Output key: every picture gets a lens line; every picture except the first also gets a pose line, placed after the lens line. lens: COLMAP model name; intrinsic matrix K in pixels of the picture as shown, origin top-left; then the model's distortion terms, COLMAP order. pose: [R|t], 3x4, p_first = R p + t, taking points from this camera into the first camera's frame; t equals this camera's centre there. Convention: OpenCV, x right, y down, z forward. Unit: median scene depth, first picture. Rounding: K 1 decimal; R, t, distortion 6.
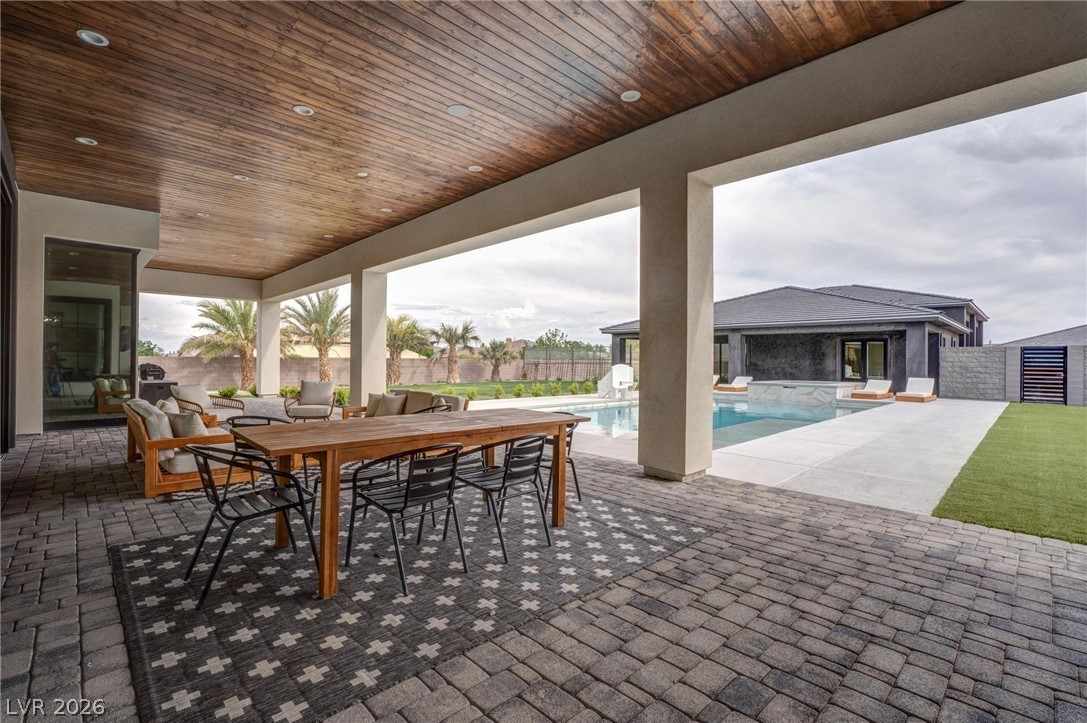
lens RADIAL K [[488.6, 0, 538.0], [0, 488.6, 358.4], [0, 0, 1]] dist [-0.009184, 0.002251]
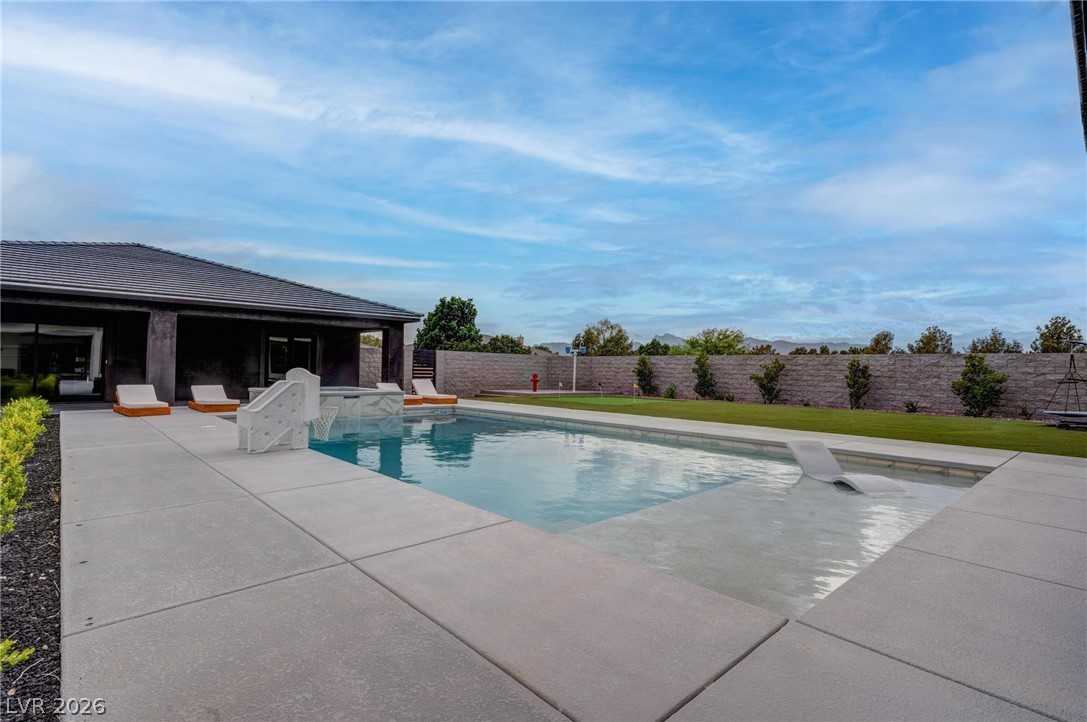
lens RADIAL K [[521.0, 0, 542.2], [0, 521.0, 354.9], [0, 0, 1]] dist [0.006641, 0.004741]
pose [[0.034173, 0.017191, 0.999268, -0.238753], [-0.019437, 0.999674, -0.016533, 0.002359], [-0.999227, -0.018857, 0.034496, 0.625426]]
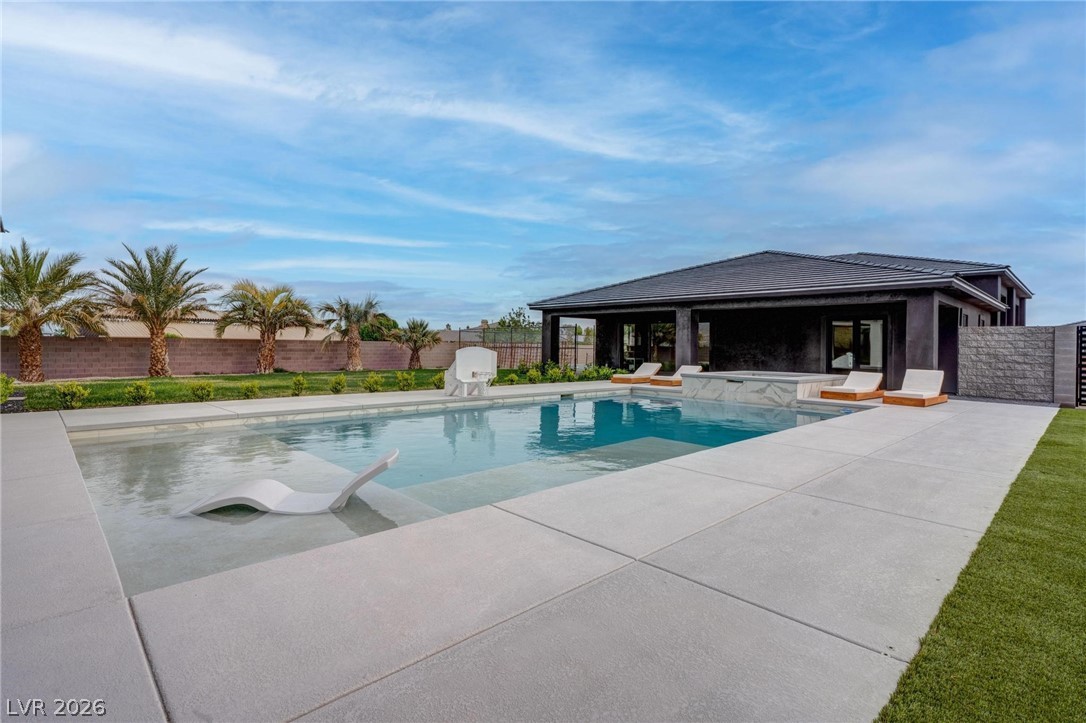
lens RADIAL K [[520.6, 0, 532.6], [0, 520.6, 345.6], [0, 0, 1]] dist [0.006641, 0.004741]
pose [[0.999865, 0.005881, -0.015366, 0.214135], [-0.005829, 0.999977, 0.003453, 0.005807], [0.015386, -0.003363, 0.999876, 0.220553]]
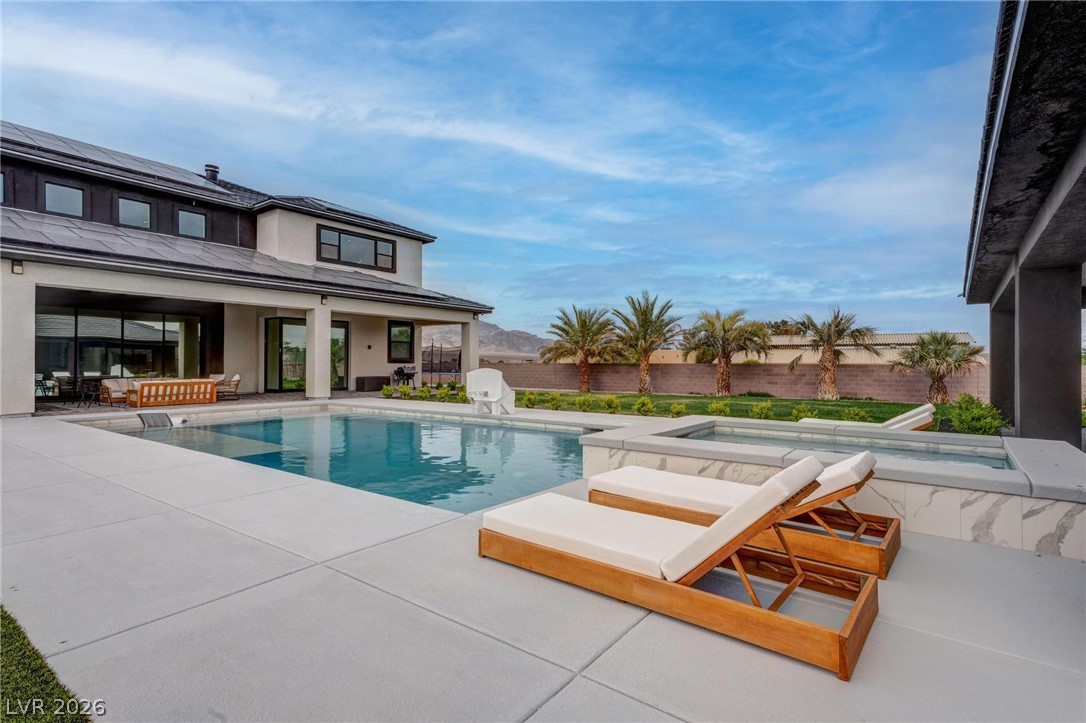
lens RADIAL K [[540.1, 0, 540.2], [0, 540.1, 360.6], [0, 0, 1]] dist [0.014556, 0.005802]
pose [[0.145727, -0.015195, -0.989208, 0.812474], [0.003035, 0.999884, -0.014912, 0.010283], [0.989320, -0.000829, 0.145756, 0.786529]]
